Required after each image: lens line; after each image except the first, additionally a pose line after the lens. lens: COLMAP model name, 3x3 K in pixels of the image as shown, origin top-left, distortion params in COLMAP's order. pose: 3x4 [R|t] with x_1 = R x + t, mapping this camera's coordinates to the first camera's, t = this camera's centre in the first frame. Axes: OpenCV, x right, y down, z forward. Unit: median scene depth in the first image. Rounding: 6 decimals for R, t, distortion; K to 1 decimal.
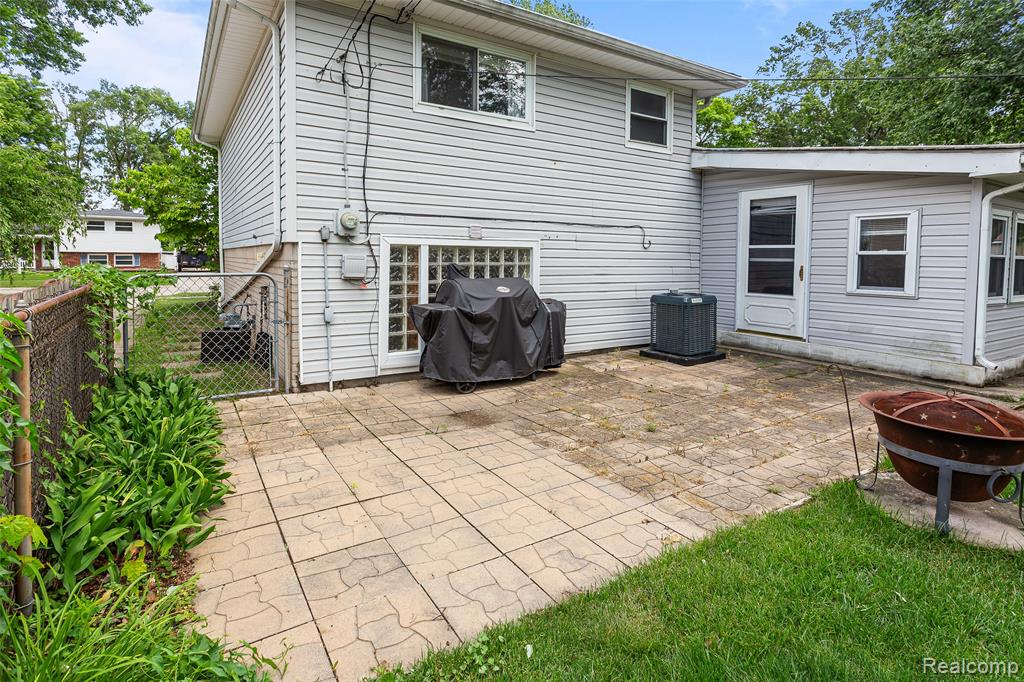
lens RADIAL K [[505.4, 0, 513.0], [0, 505.4, 273.0], [0, 0, 1]] dist [0.004288, 0.000374]
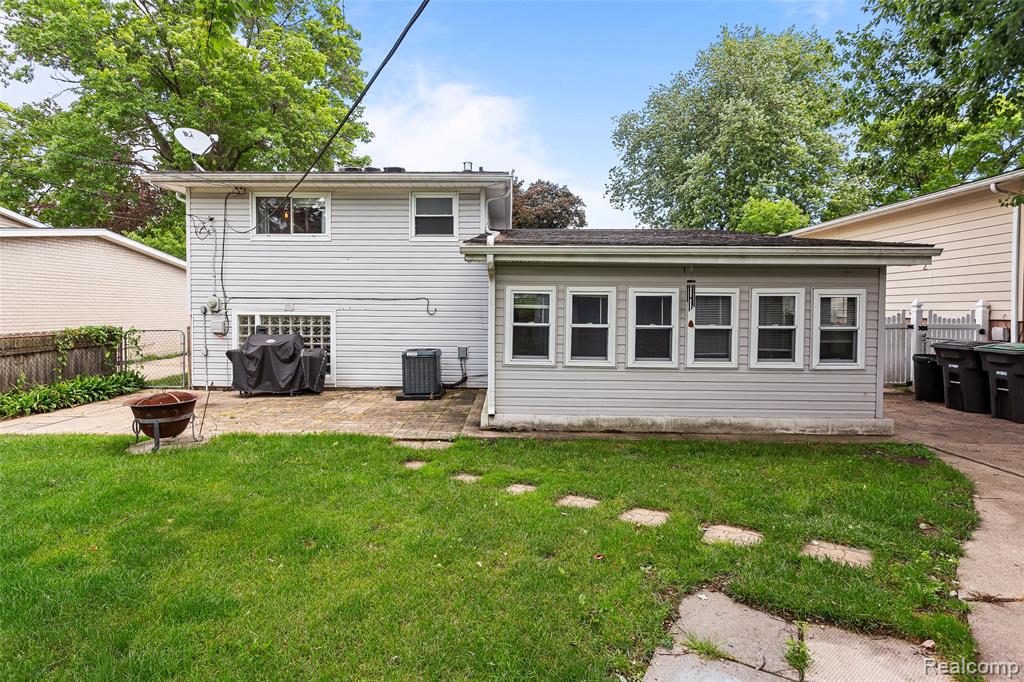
lens RADIAL K [[511.0, 0, 505.2], [0, 511.0, 318.0], [0, 0, 1]] dist [0.004543, 0.001343]
pose [[0.839747, 0.003206, -0.542968, 1.458607], [-0.014235, 0.999769, -0.016113, -0.026652], [0.542791, 0.021260, 0.839598, -0.026016]]
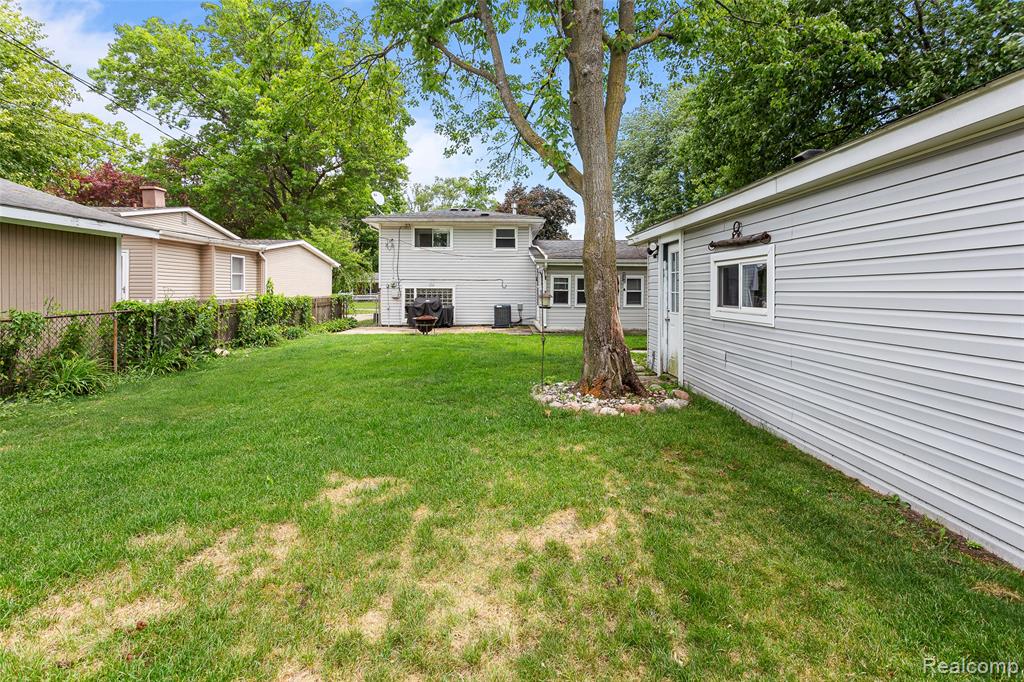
lens RADIAL K [[480.0, 0, 513.9], [0, 480.0, 291.6], [0, 0, 1]] dist [-0.001502, -0.000107]
pose [[0.855874, -0.005800, -0.517153, 2.021456], [-0.010491, 0.999537, -0.028573, 0.052072], [0.517079, 0.029880, 0.855416, -1.403906]]
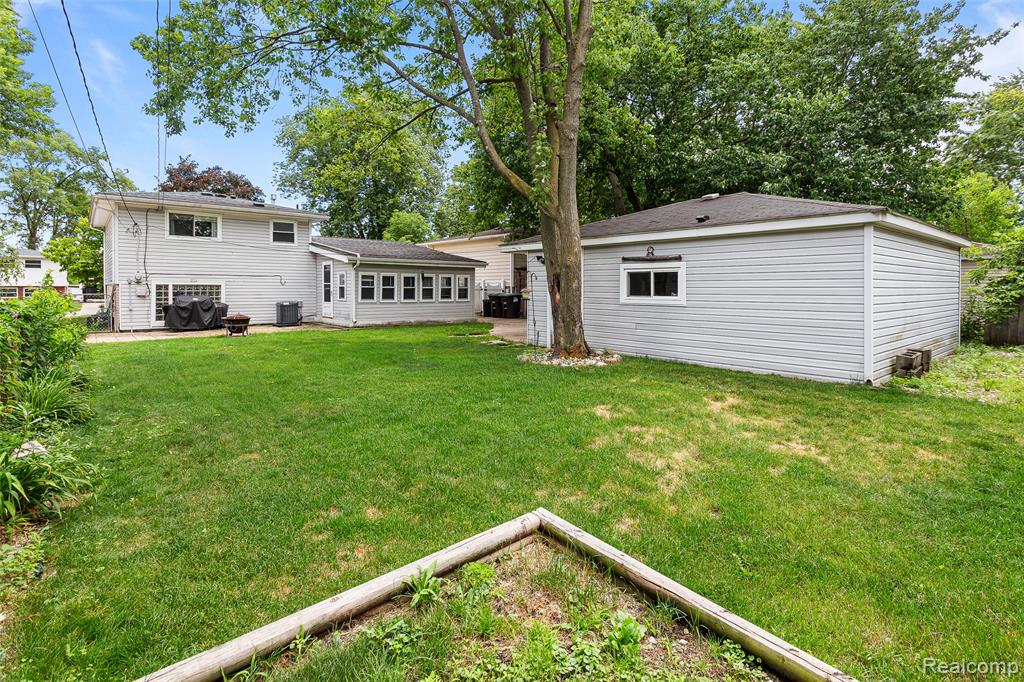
lens RADIAL K [[485.7, 0, 485.2], [0, 485.7, 291.2], [0, 0, 1]] dist [0.013271, 0.000203]
pose [[0.994972, -0.007743, 0.099849, 1.289034], [0.010133, 0.999674, -0.023446, 0.064635], [-0.099635, 0.024340, 0.994726, -1.890603]]
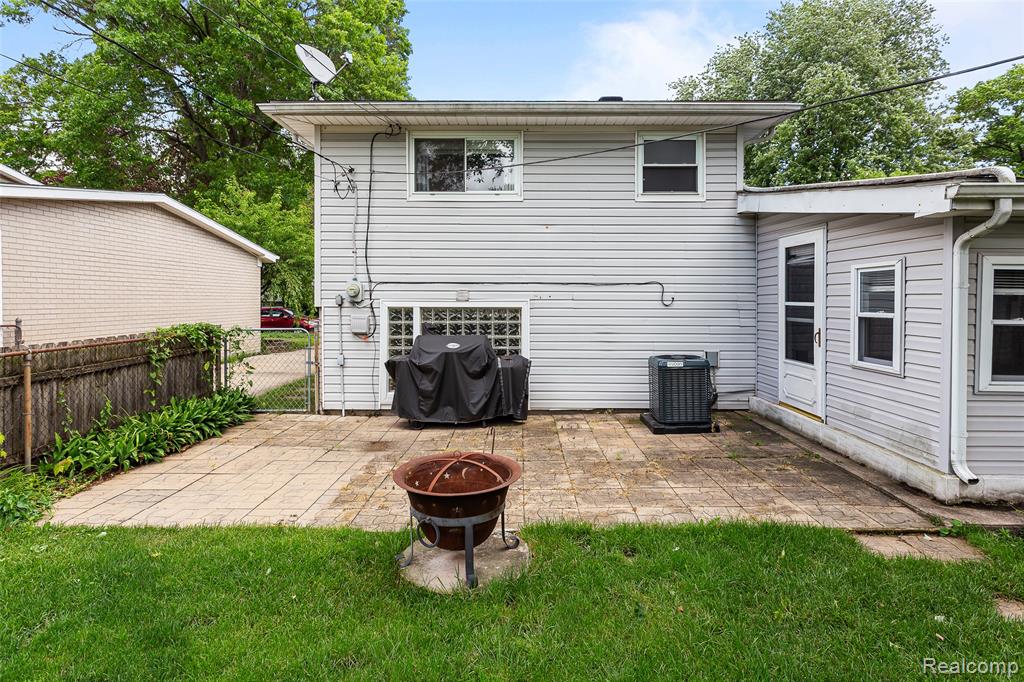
lens RADIAL K [[543.9, 0, 528.0], [0, 543.9, 304.3], [0, 0, 1]] dist [-0.000094, 0.000663]
pose [[0.849516, -0.003766, -0.527550, 0.726343], [-0.009804, 0.999689, -0.022924, -0.032889], [0.527472, 0.024646, 0.849215, 0.016430]]
